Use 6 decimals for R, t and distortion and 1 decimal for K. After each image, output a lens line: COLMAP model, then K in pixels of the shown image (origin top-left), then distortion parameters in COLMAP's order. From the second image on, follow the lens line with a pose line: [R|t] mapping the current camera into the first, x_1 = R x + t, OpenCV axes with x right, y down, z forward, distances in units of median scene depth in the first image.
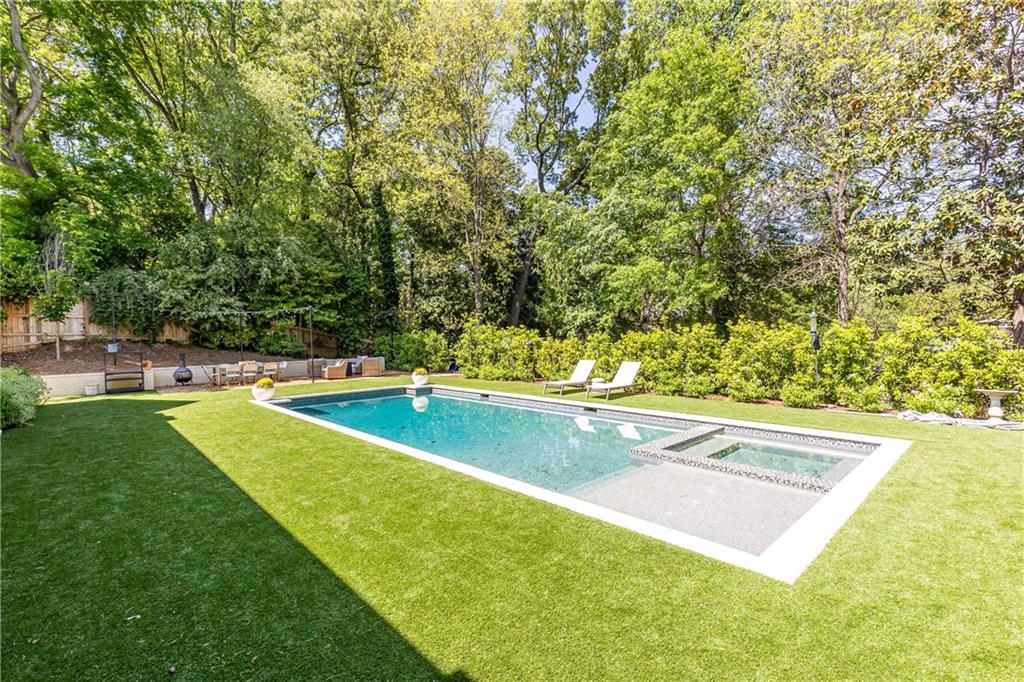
lens RADIAL K [[468.2, 0, 511.8], [0, 468.2, 337.1], [0, 0, 1]] dist [-0.002133, -0.000131]
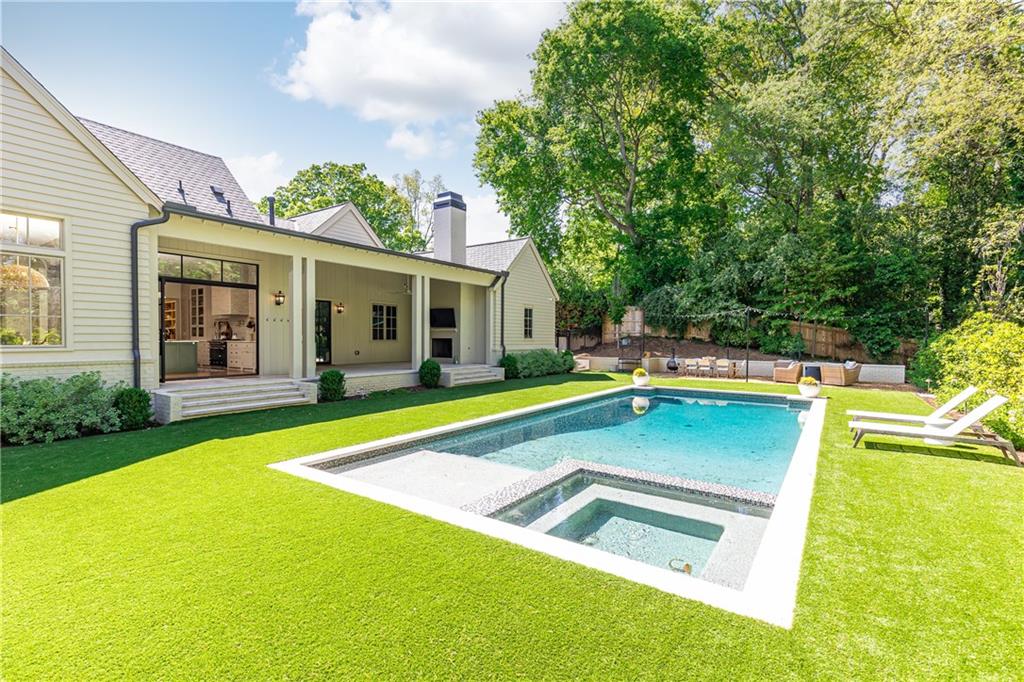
lens RADIAL K [[468.2, 0, 511.5], [0, 468.2, 342.7], [0, 0, 1]] dist [-0.002133, -0.000131]
pose [[0.212713, 0.027378, -0.976731, 0.408498], [-0.012454, 0.999602, 0.025307, -0.006207], [0.977035, 0.006781, 0.212969, 0.256913]]
